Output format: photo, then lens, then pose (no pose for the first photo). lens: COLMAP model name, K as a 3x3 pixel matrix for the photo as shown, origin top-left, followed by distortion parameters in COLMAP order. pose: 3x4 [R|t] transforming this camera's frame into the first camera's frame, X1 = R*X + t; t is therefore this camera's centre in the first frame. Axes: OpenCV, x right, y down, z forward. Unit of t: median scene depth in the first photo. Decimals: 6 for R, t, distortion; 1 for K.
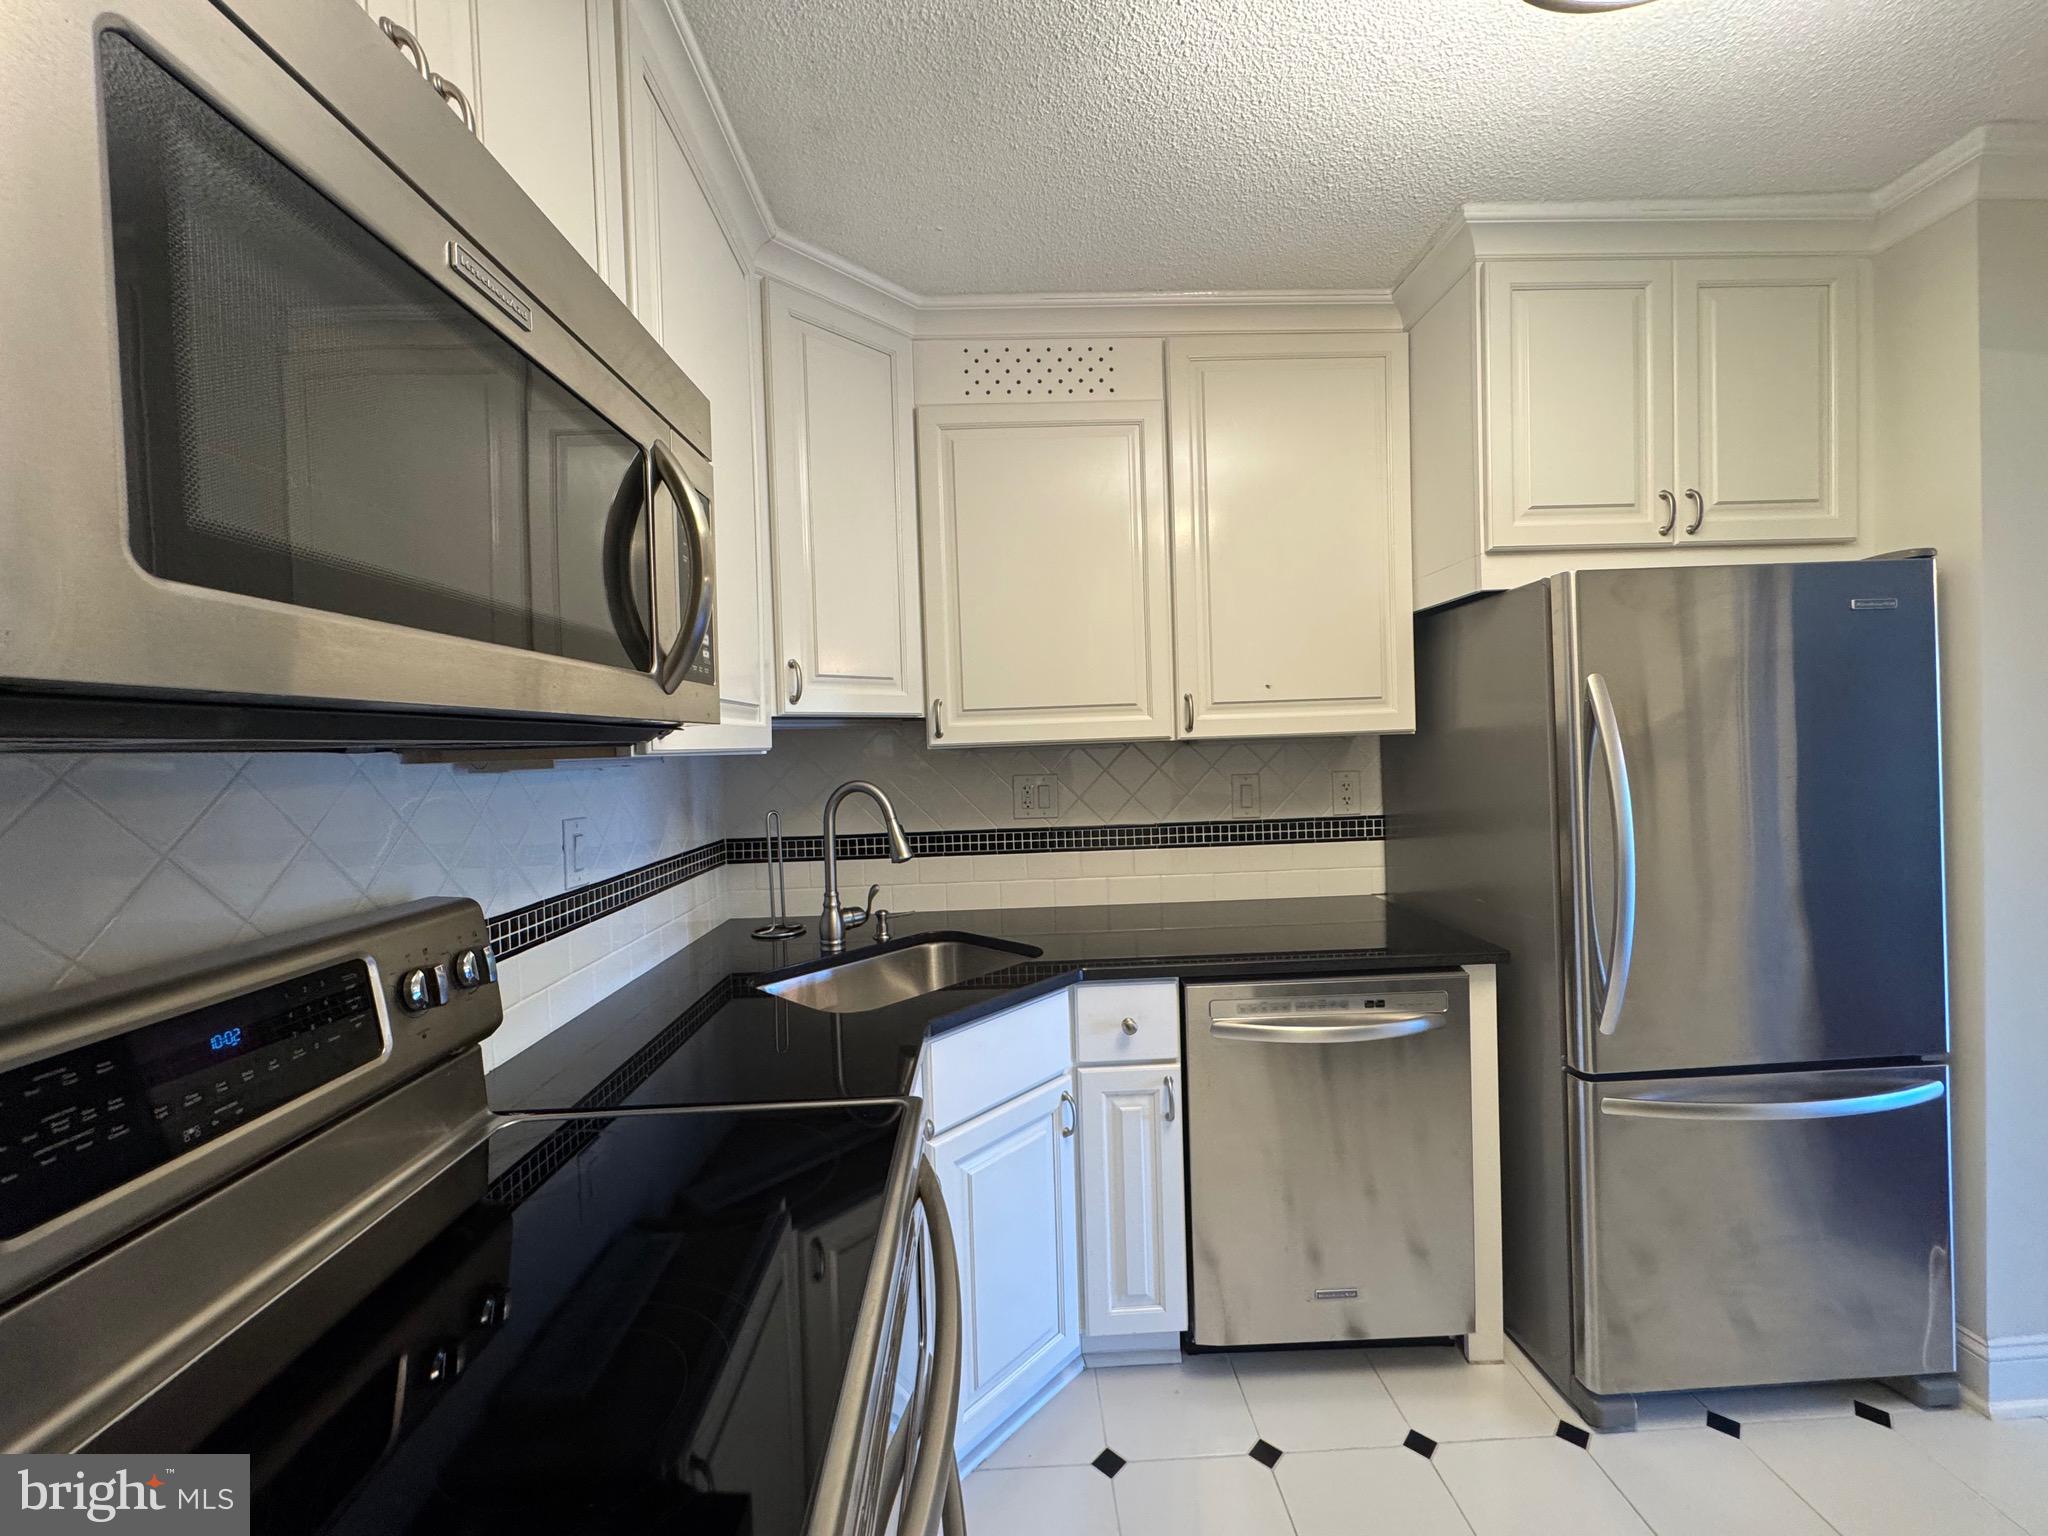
lens RADIAL K [[817.7, 0, 1023.6], [0, 817.7, 767.5], [0, 0, 1]] dist [-0.000210, 0.000327]
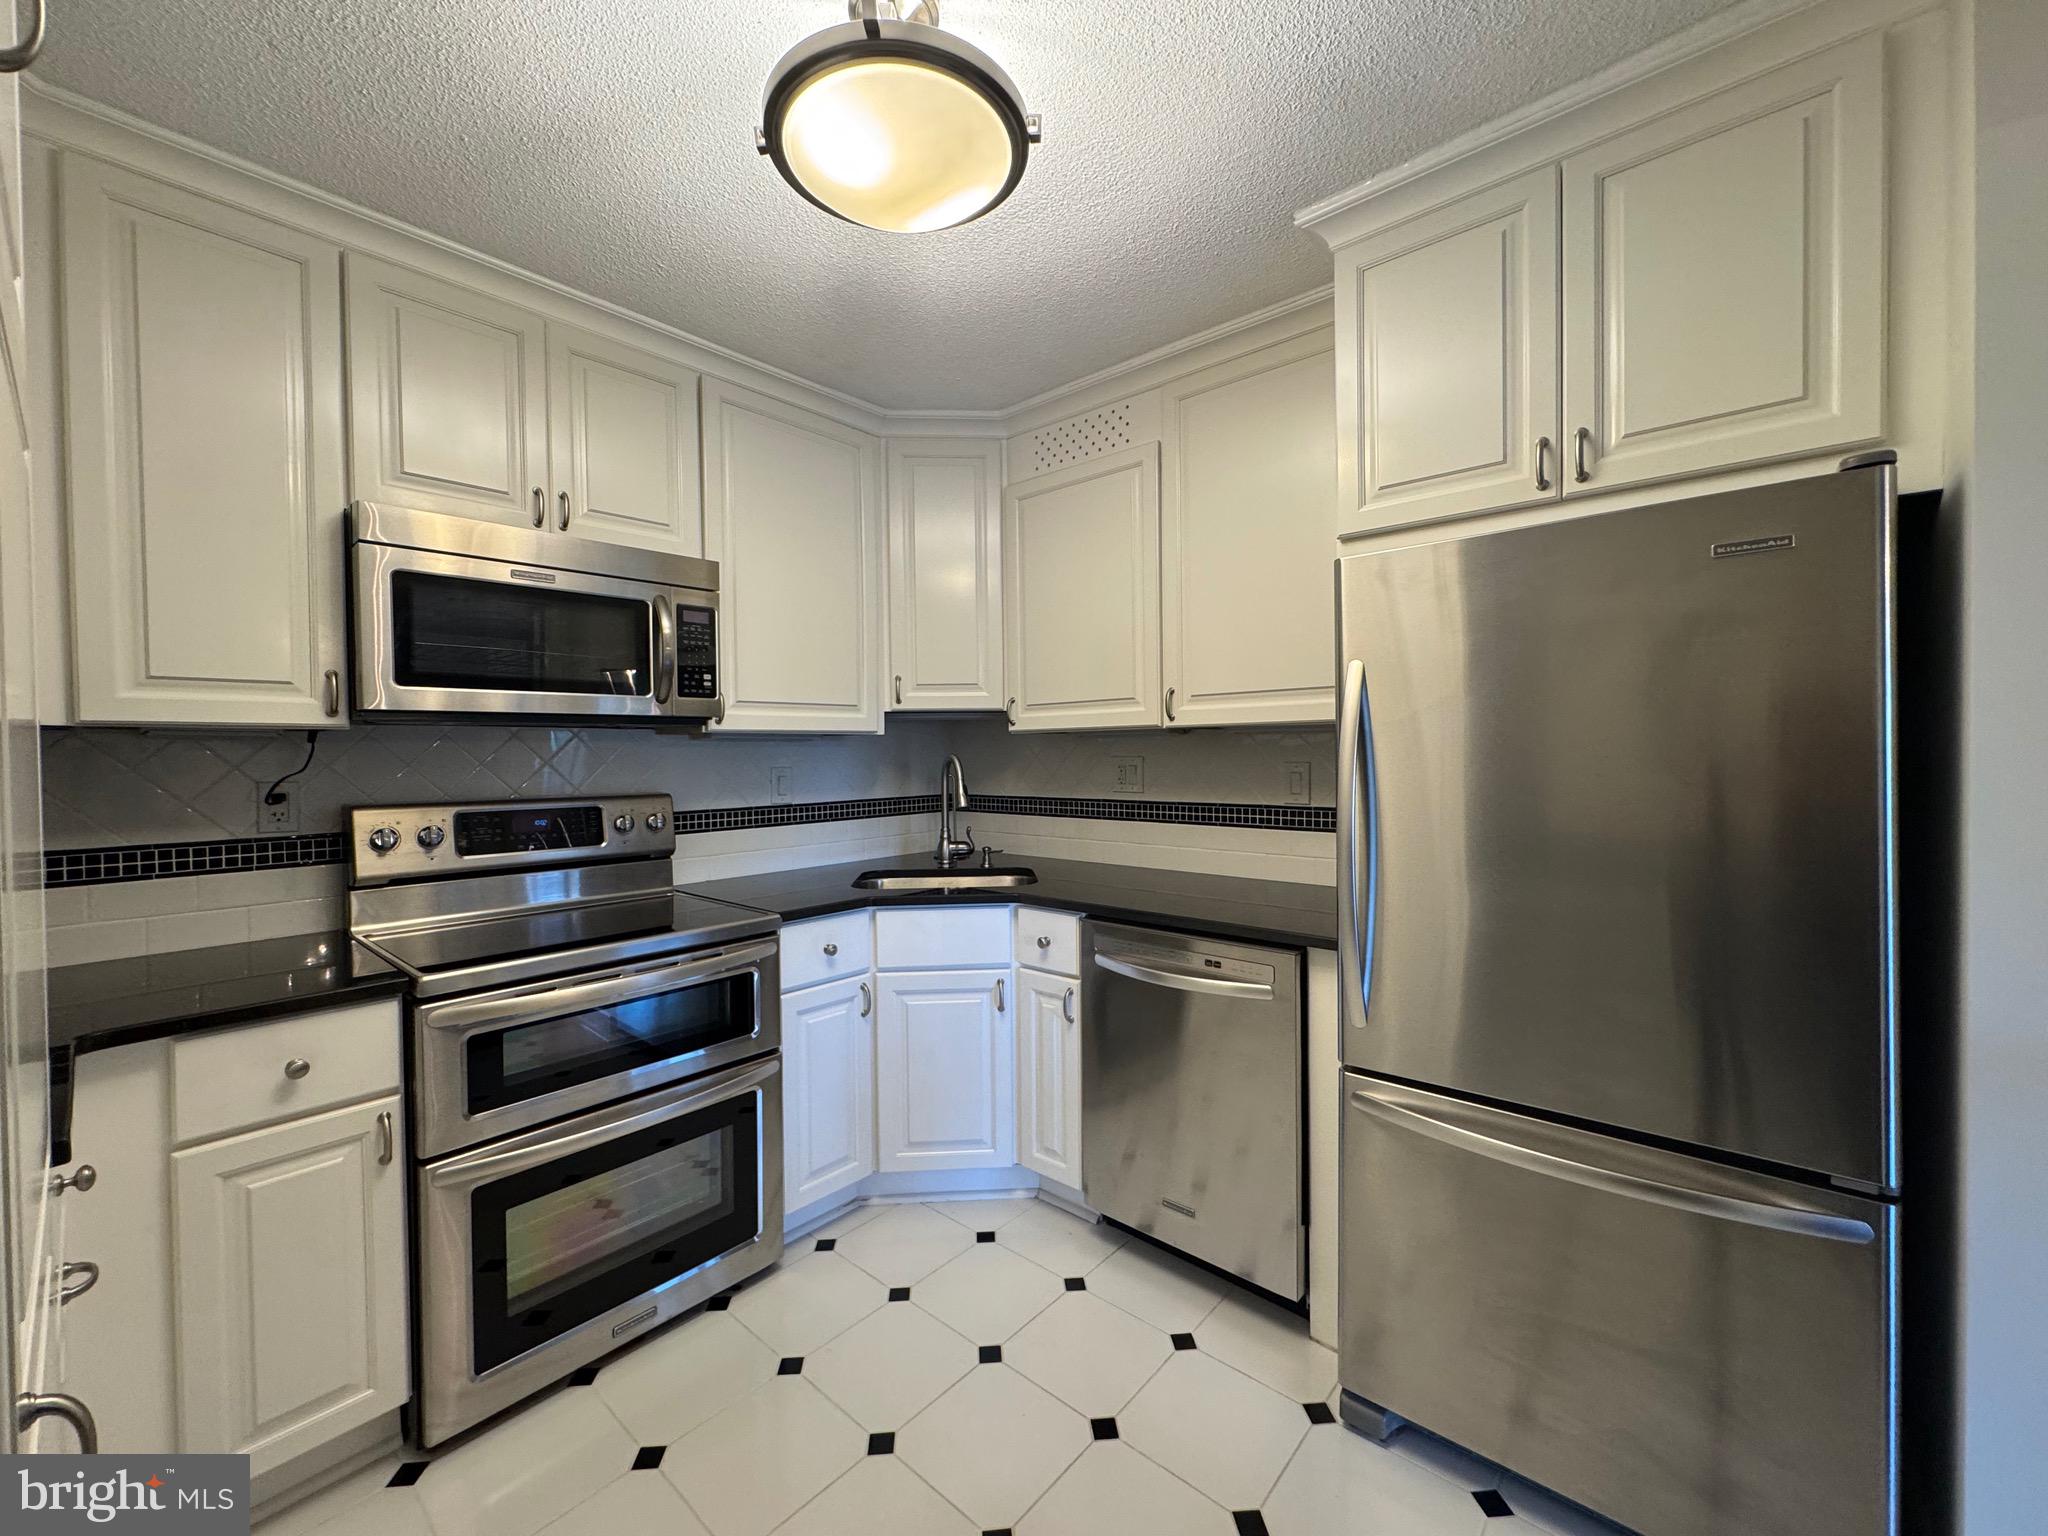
lens RADIAL K [[817.7, 0, 1023.6], [0, 817.7, 767.5], [0, 0, 1]] dist [-0.000210, 0.000327]
pose [[0.730393, 0.037765, -0.681983, 0.857463], [-0.030429, 0.999278, 0.022747, 0.002632], [0.682349, 0.004138, 0.731014, 0.004500]]
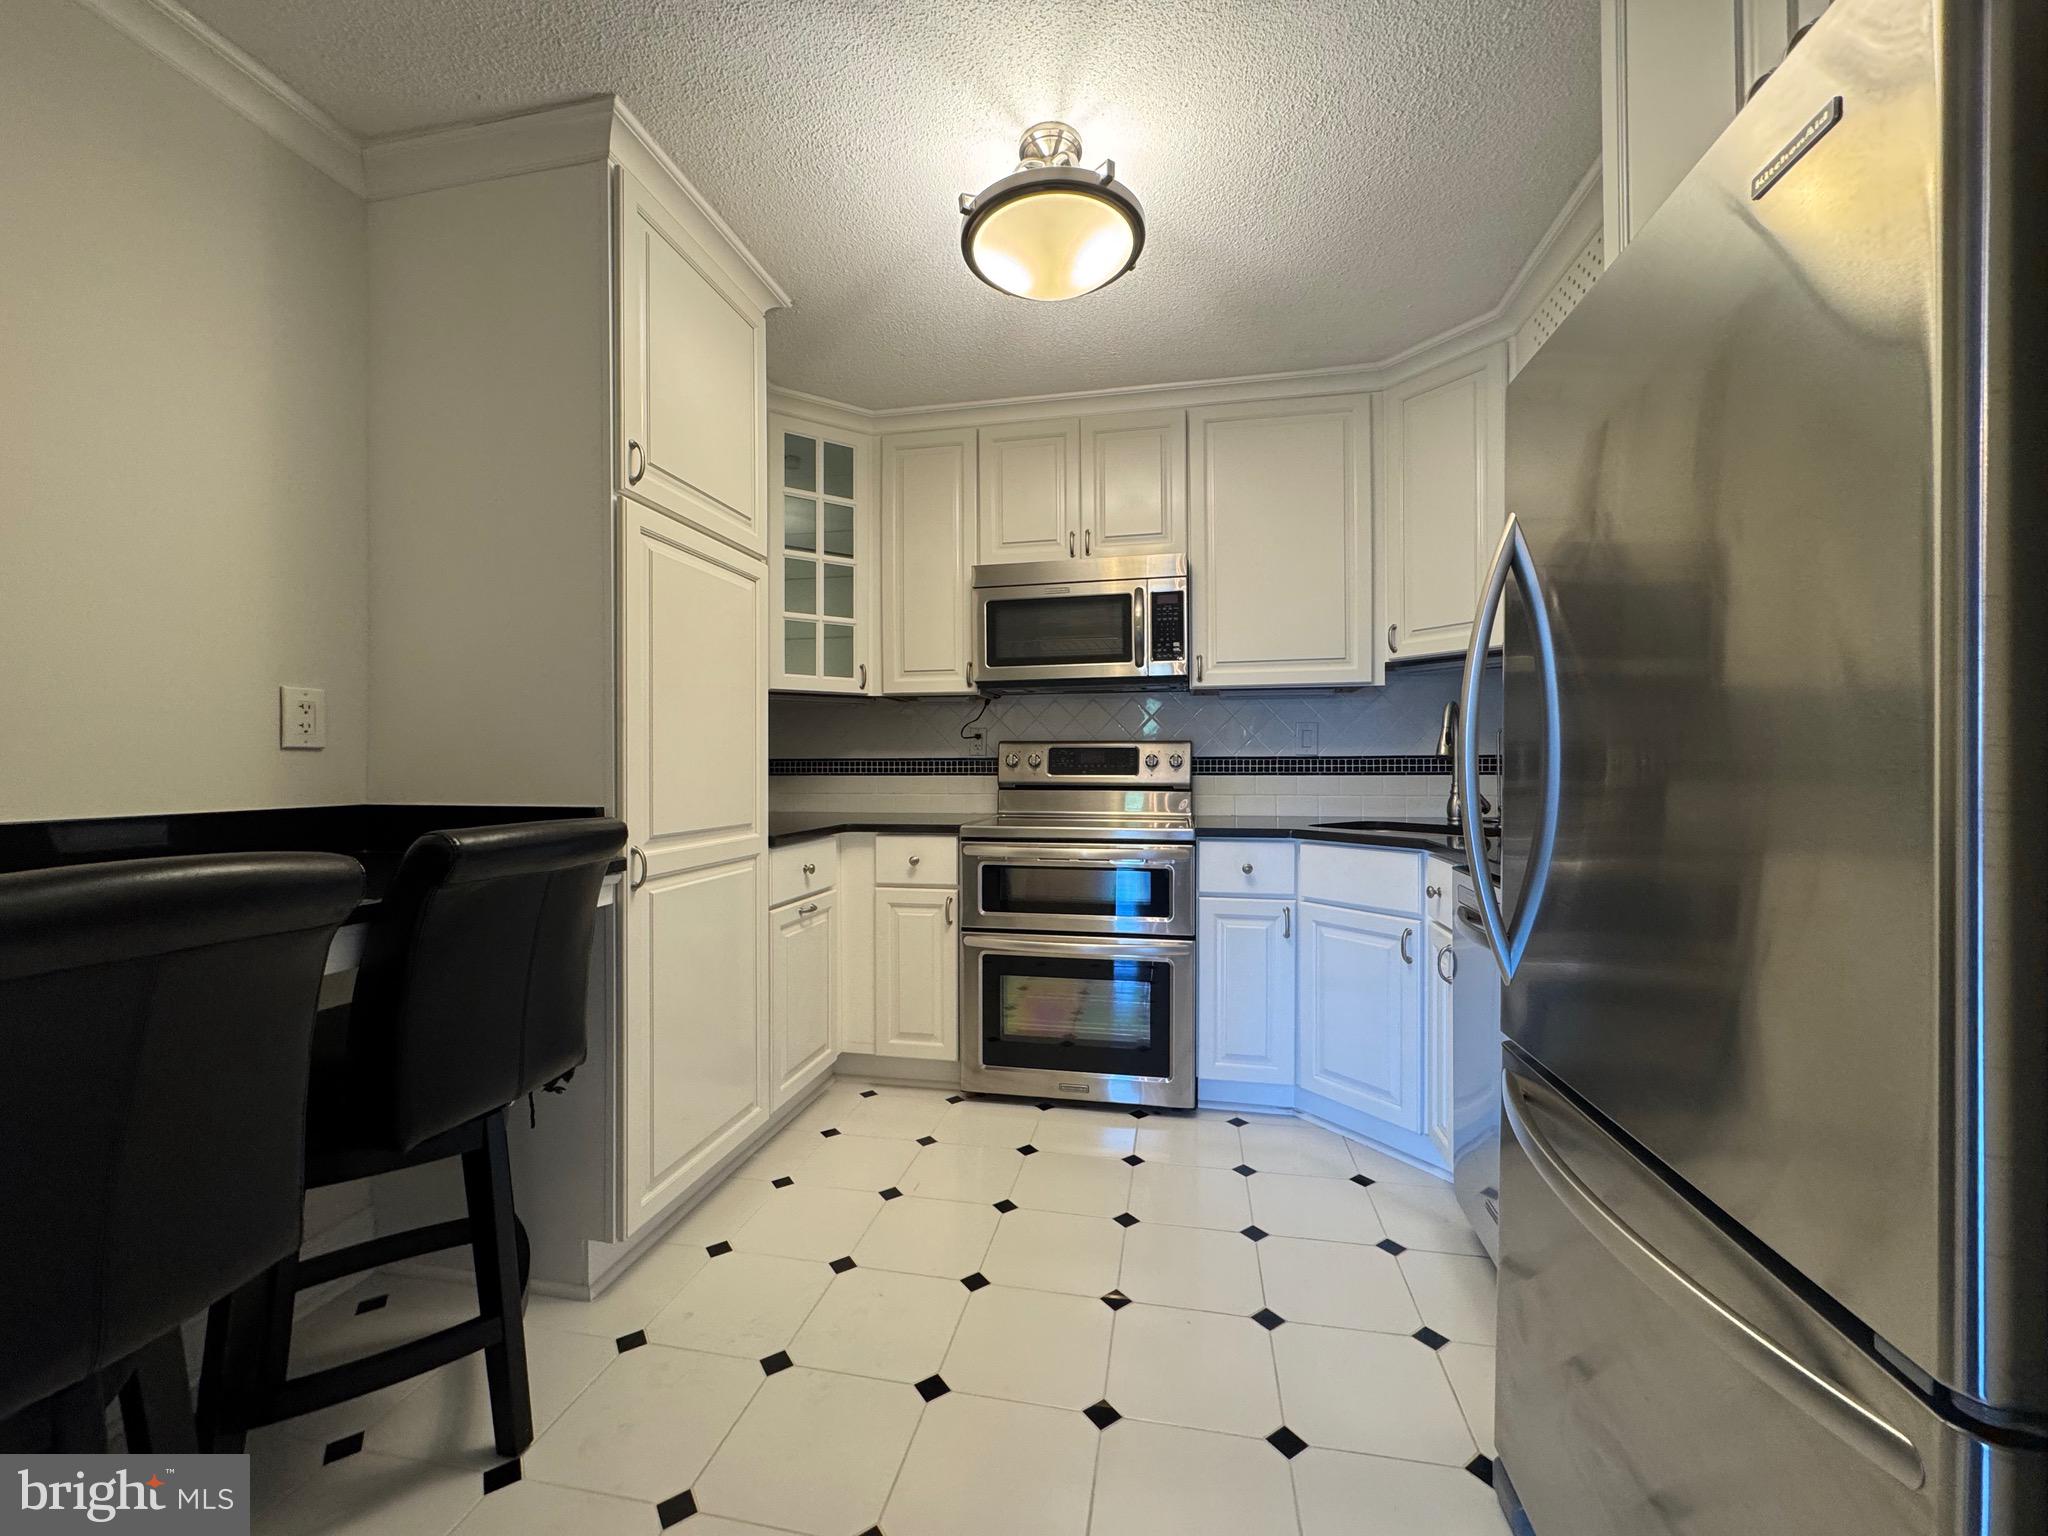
lens RADIAL K [[817.7, 0, 1023.6], [0, 817.7, 767.5], [0, 0, 1]] dist [-0.000210, 0.000327]
pose [[-0.226394, 0.037515, -0.973313, 1.235135], [-0.014493, 0.999018, 0.041877, 0.076309], [0.973928, 0.023587, -0.225627, 0.579966]]
